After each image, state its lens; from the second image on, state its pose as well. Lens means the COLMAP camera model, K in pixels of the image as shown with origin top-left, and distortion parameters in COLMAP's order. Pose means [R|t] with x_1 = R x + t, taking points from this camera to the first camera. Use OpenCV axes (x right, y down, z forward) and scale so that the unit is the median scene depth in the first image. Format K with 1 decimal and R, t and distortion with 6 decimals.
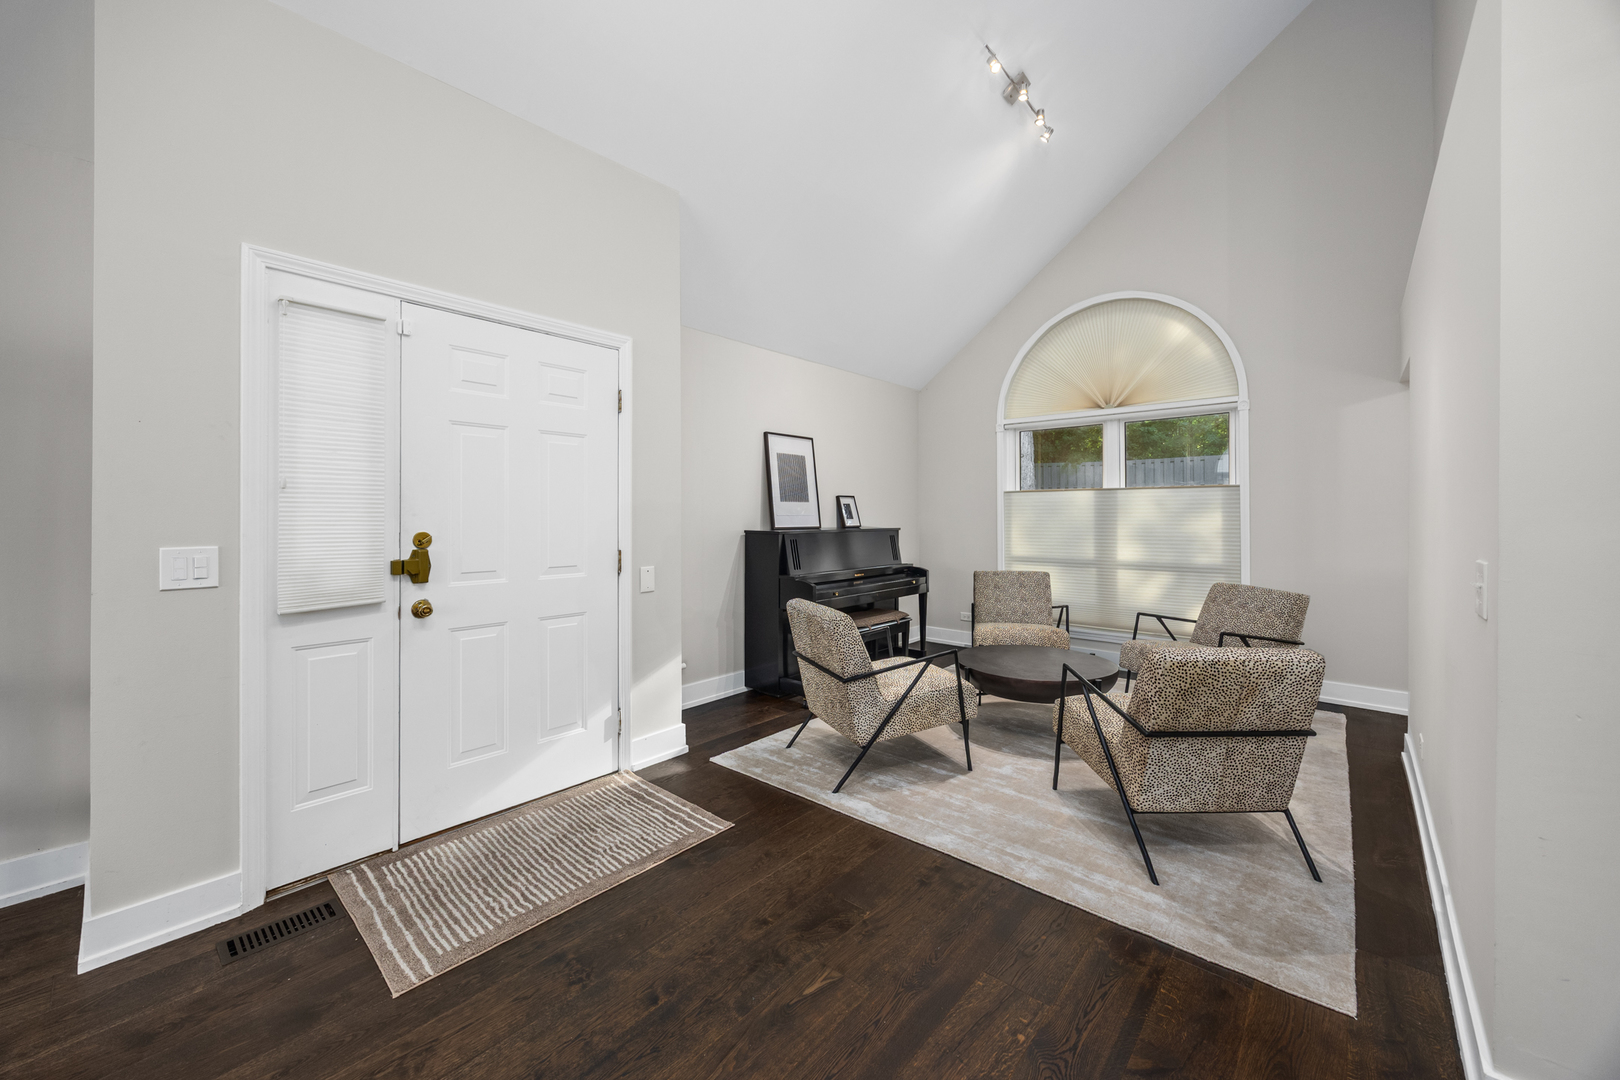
lens RADIAL K [[626.1, 0, 811.4], [0, 626.1, 512.3], [0, 0, 1]] dist [-0.001818, -0.000190]
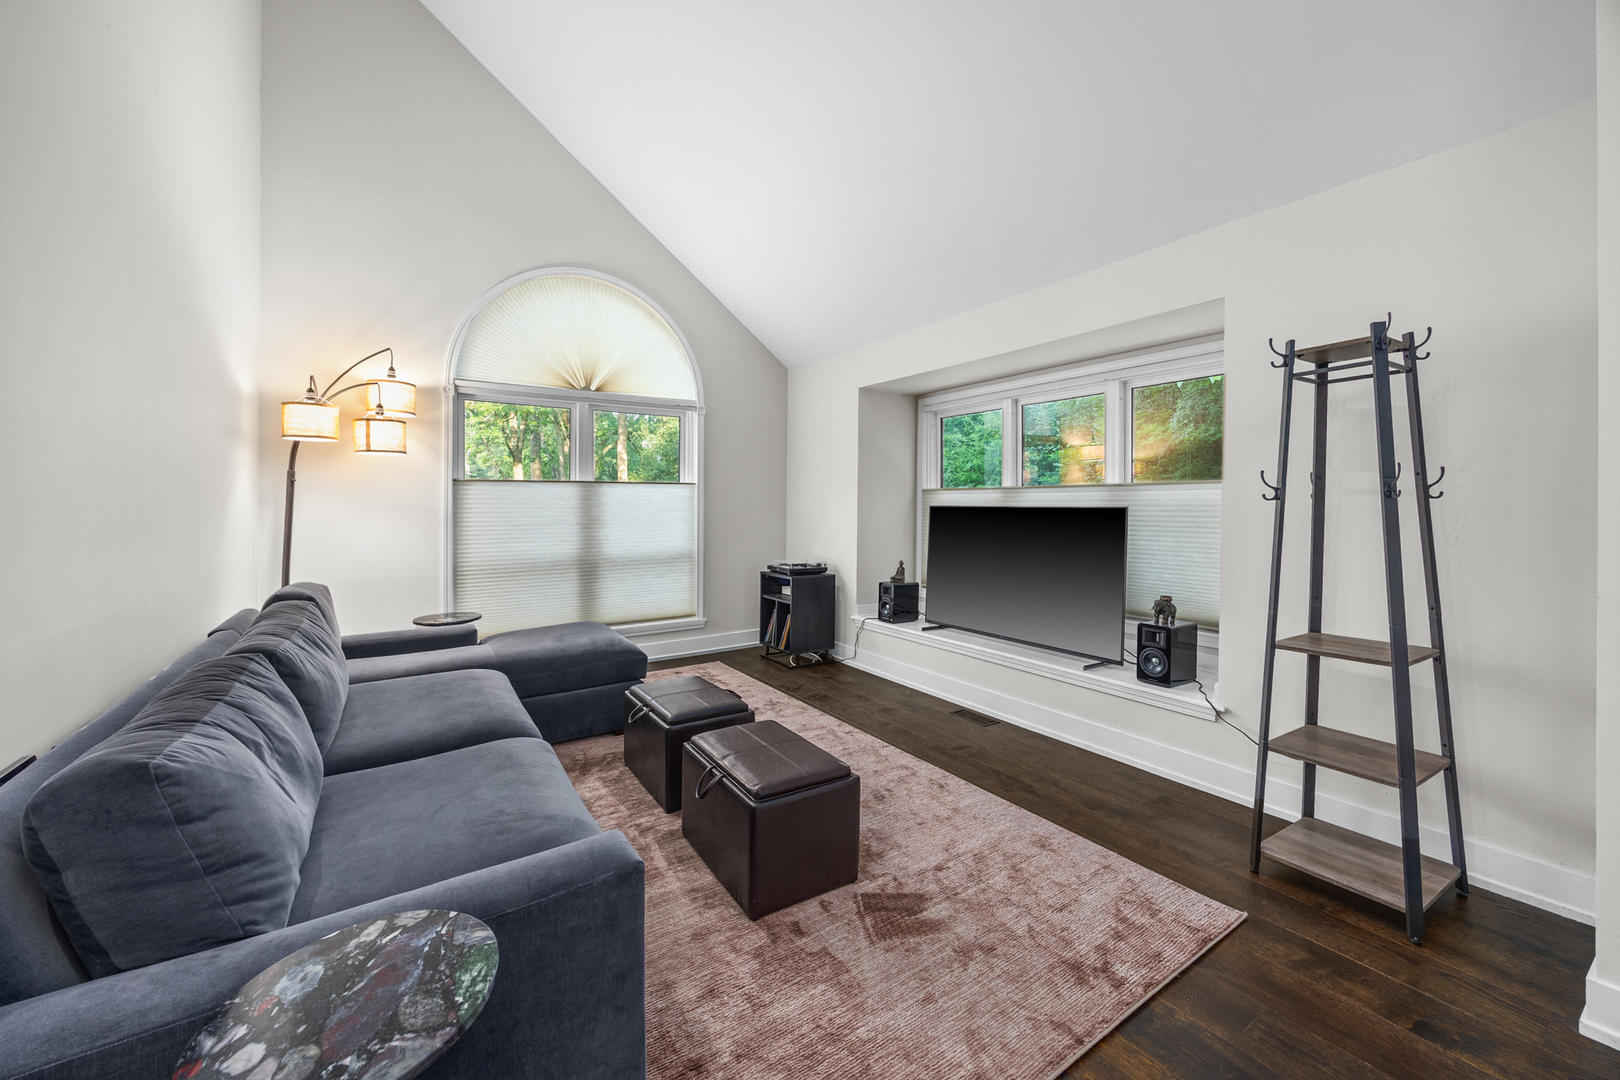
lens RADIAL K [[626.1, 0, 811.4], [0, 626.1, 512.3], [0, 0, 1]] dist [-0.001818, -0.000190]
pose [[-0.259879, 0.006581, -0.965619, -0.055353], [0.004965, 0.999973, 0.005479, 0.006062], [0.965628, -0.003370, -0.259905, 0.163534]]
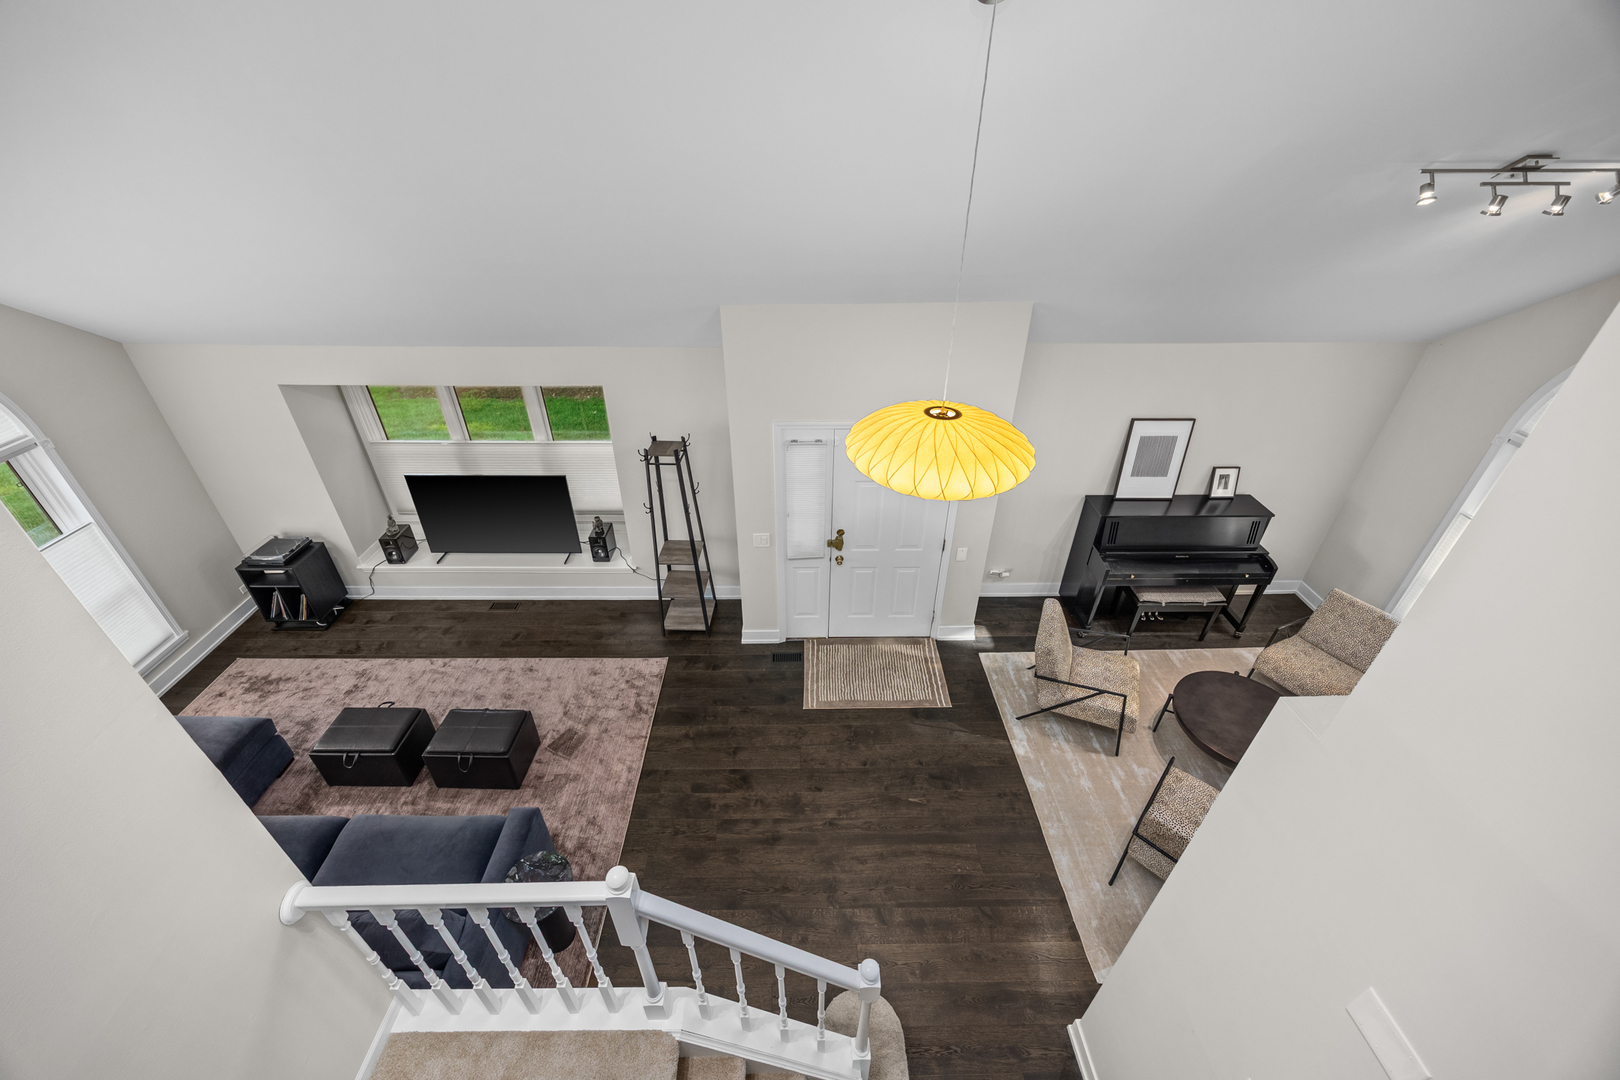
lens RADIAL K [[621.5, 0, 806.9], [0, 621.5, 520.2], [0, 0, 1]] dist [-0.000279, -0.000017]
pose [[0.665786, 0.401382, -0.628985, 0.712428], [0.000457, 0.842762, 0.538286, -1.317706], [0.746143, -0.358670, 0.560916, -0.291980]]
